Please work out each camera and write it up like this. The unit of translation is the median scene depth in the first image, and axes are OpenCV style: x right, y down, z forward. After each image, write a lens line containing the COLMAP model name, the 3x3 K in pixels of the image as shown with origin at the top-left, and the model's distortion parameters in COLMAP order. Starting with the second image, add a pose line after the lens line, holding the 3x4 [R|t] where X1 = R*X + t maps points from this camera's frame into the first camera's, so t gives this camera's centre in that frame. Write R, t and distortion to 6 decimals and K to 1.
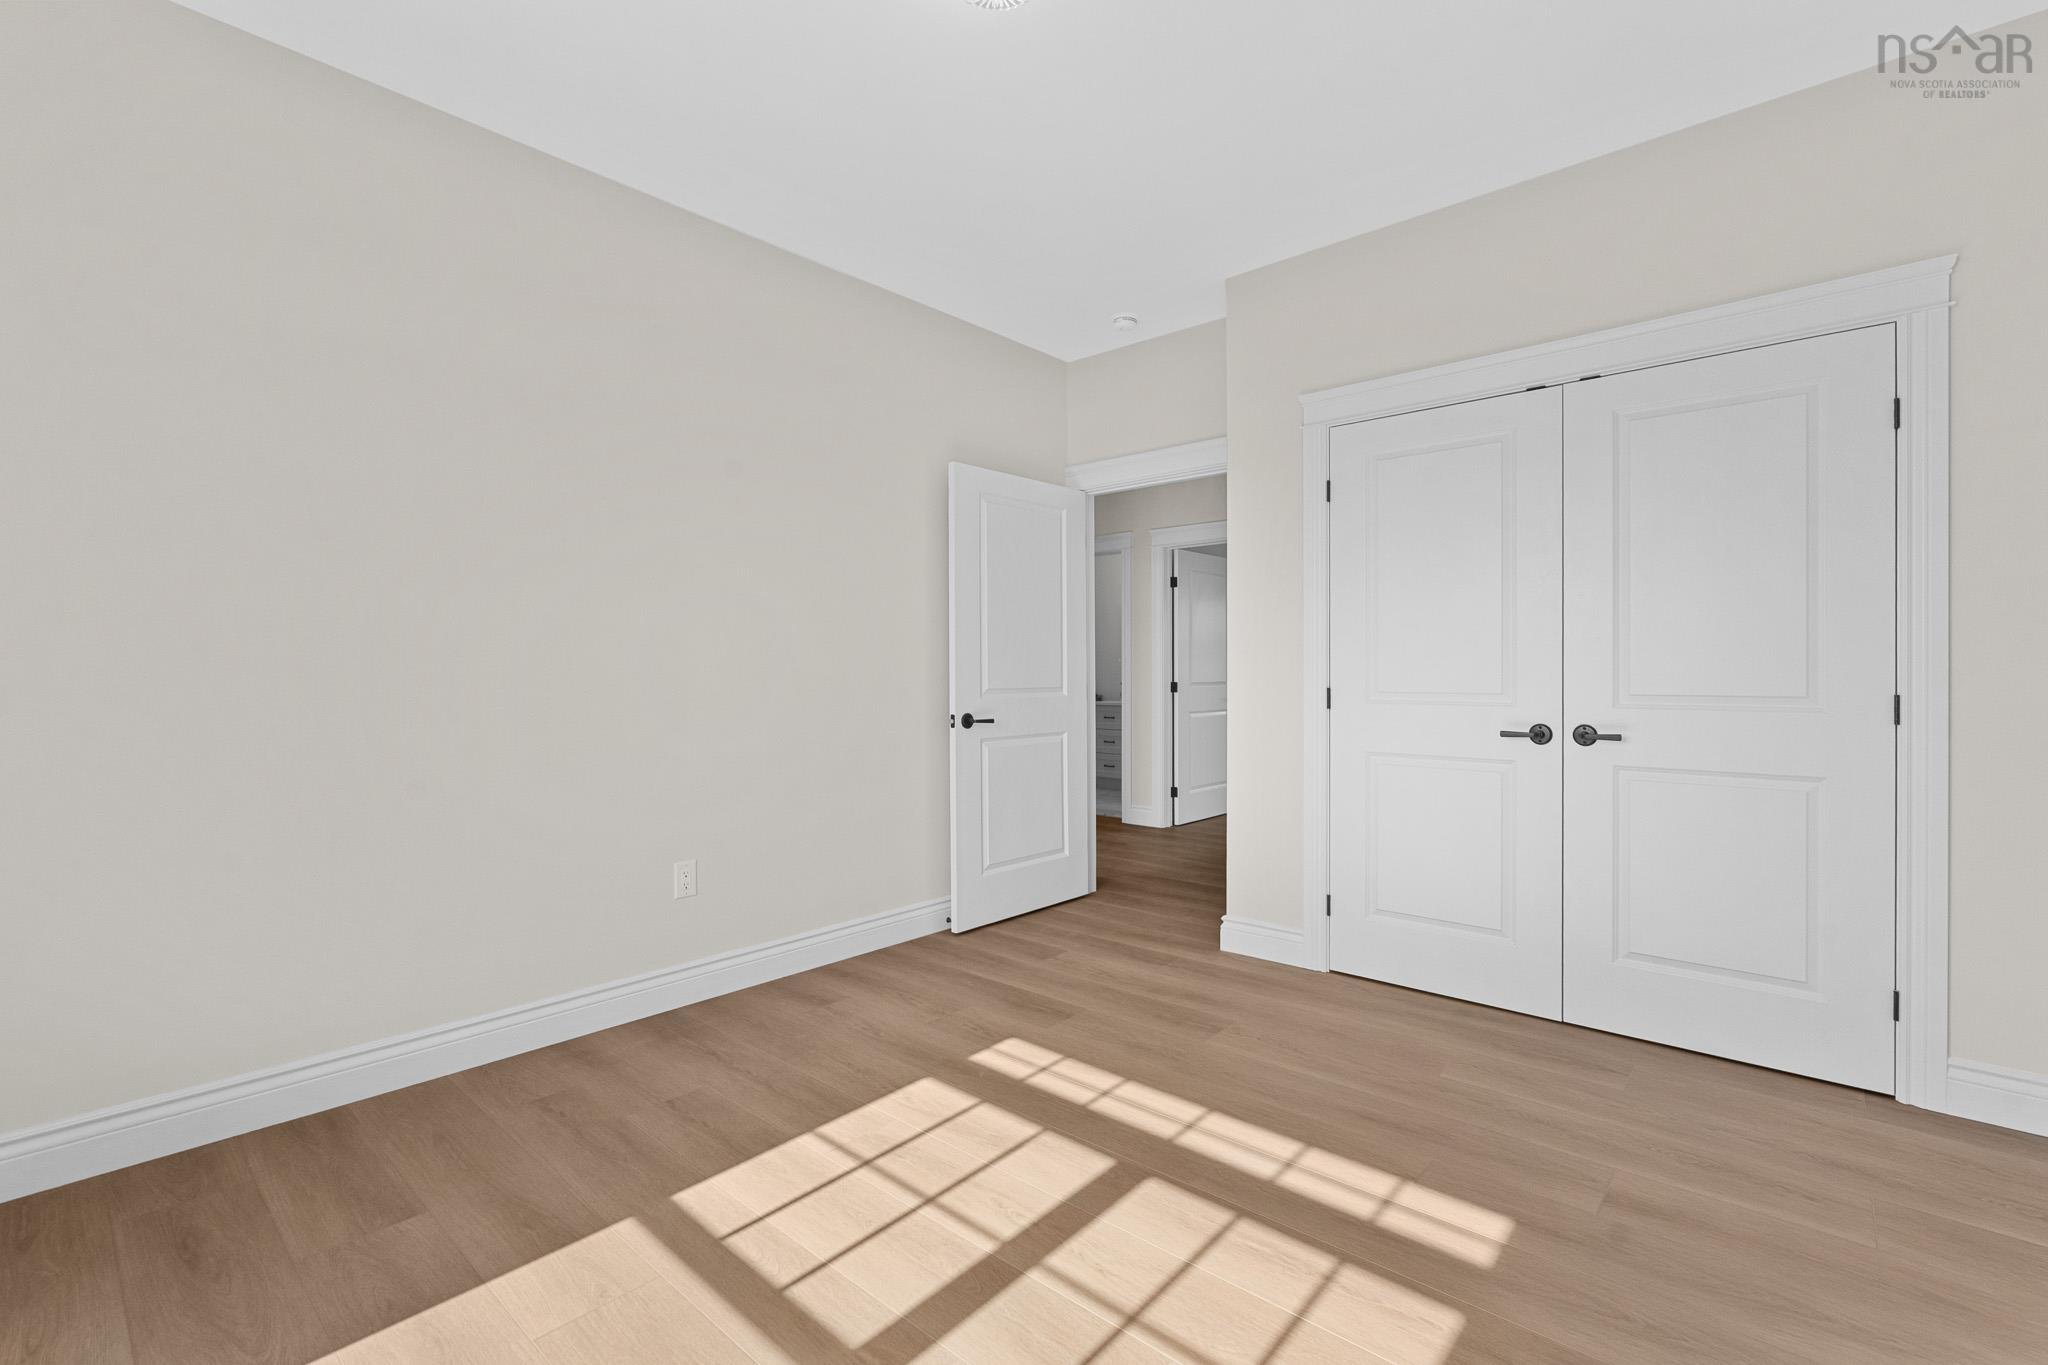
lens RADIAL K [[885.1, 0, 1057.4], [0, 885.1, 677.2], [0, 0, 1]] dist [0.000399, -0.000046]
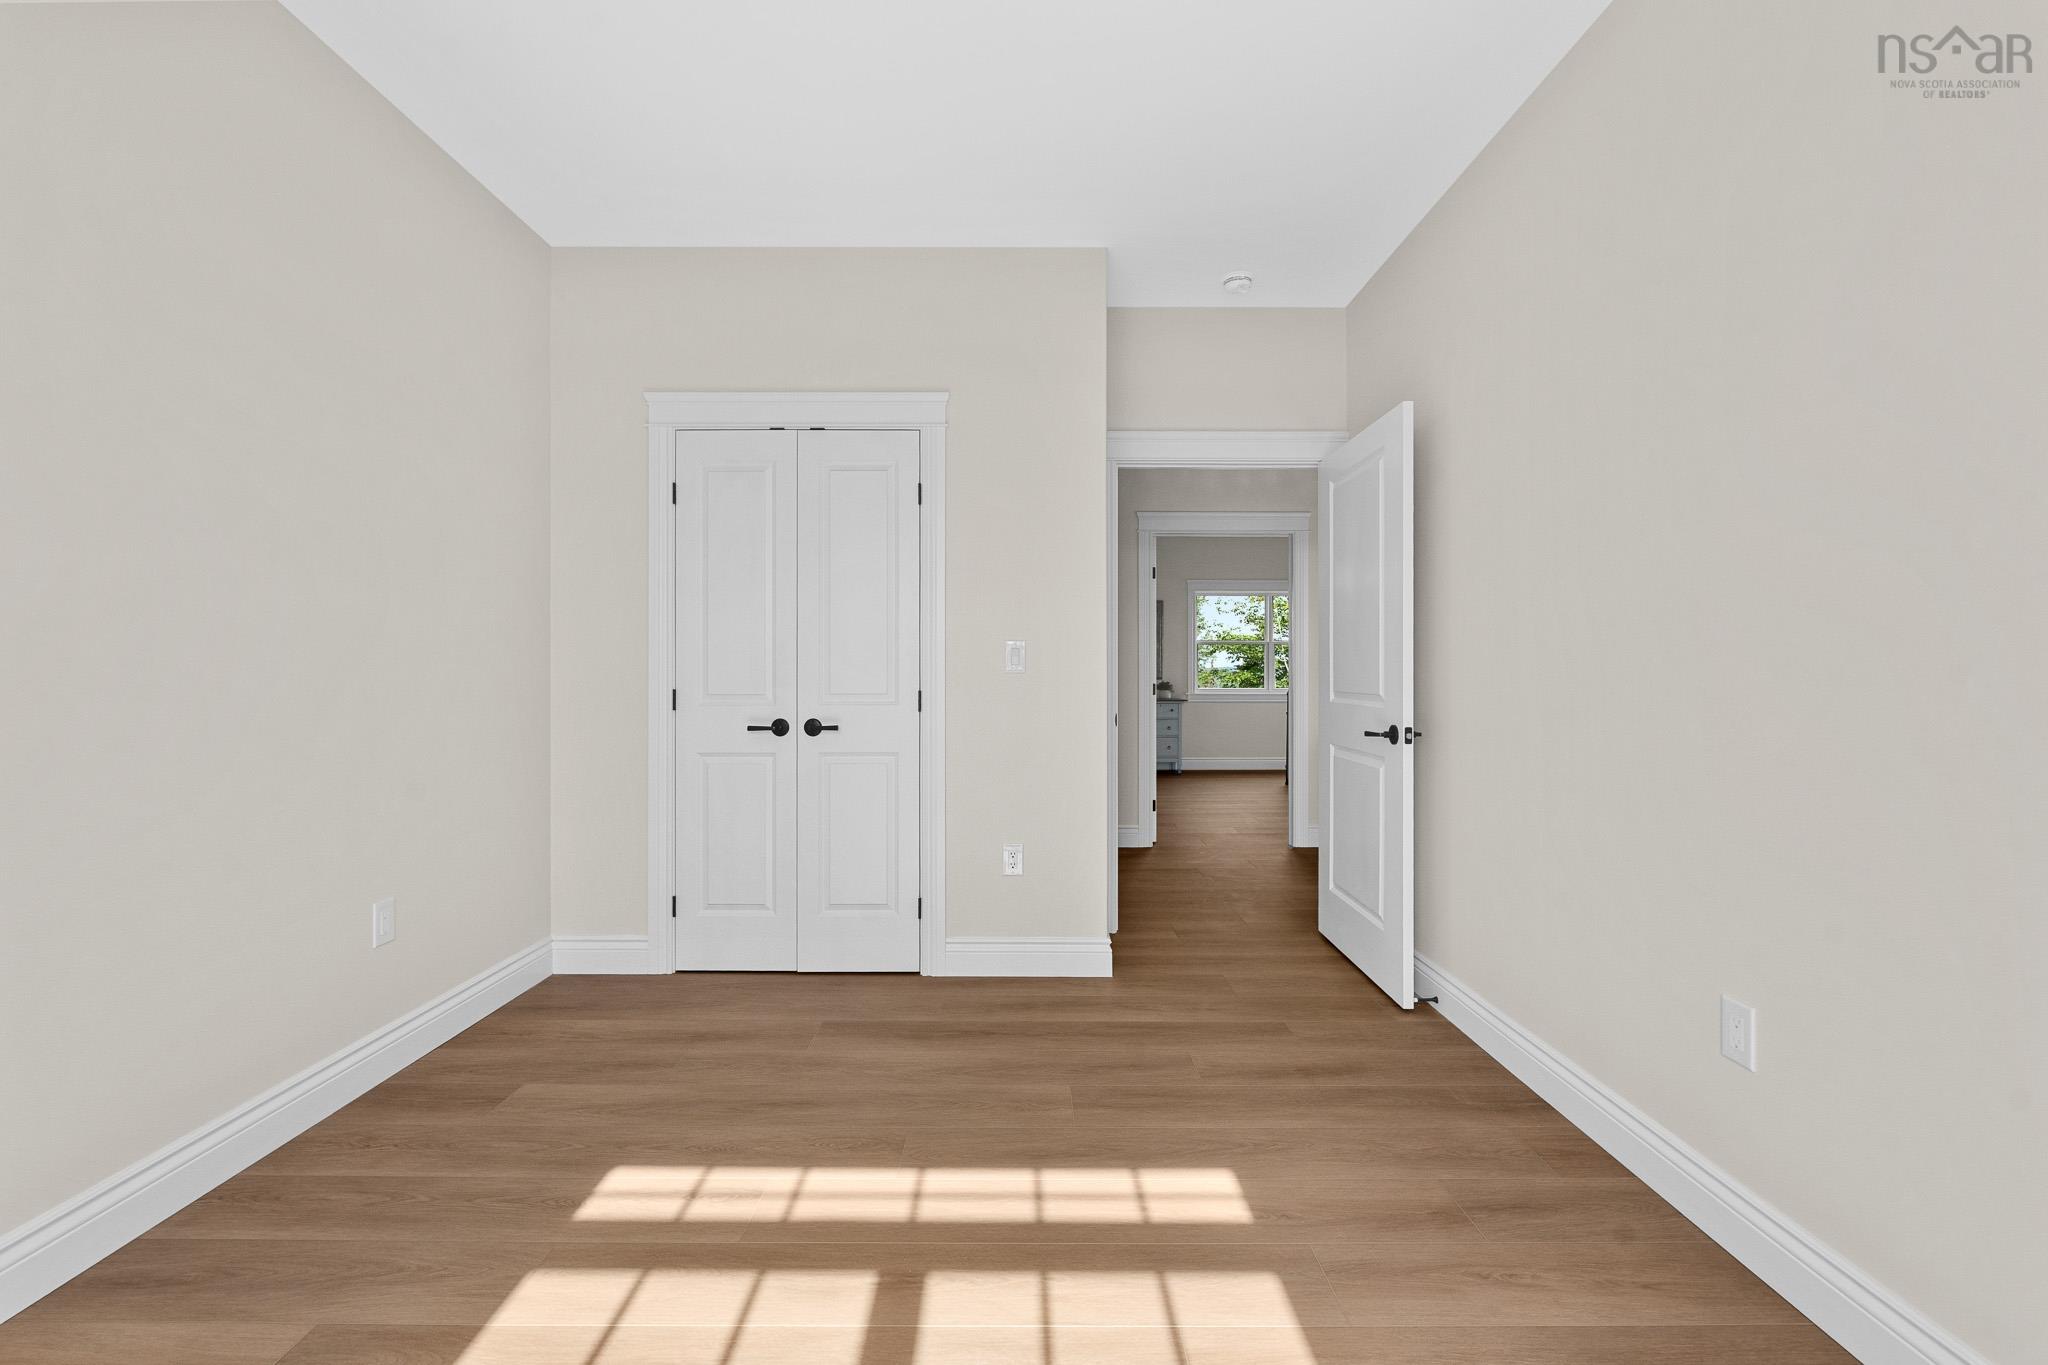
lens RADIAL K [[854.6, 0, 1015.8], [0, 854.6, 653.6], [0, 0, 1]] dist [-0.001584, -0.000190]
pose [[0.757867, 0.019889, 0.652106, -0.302080], [-0.000524, 0.999553, -0.029877, -0.004217], [-0.652409, 0.022301, 0.757539, 0.249633]]
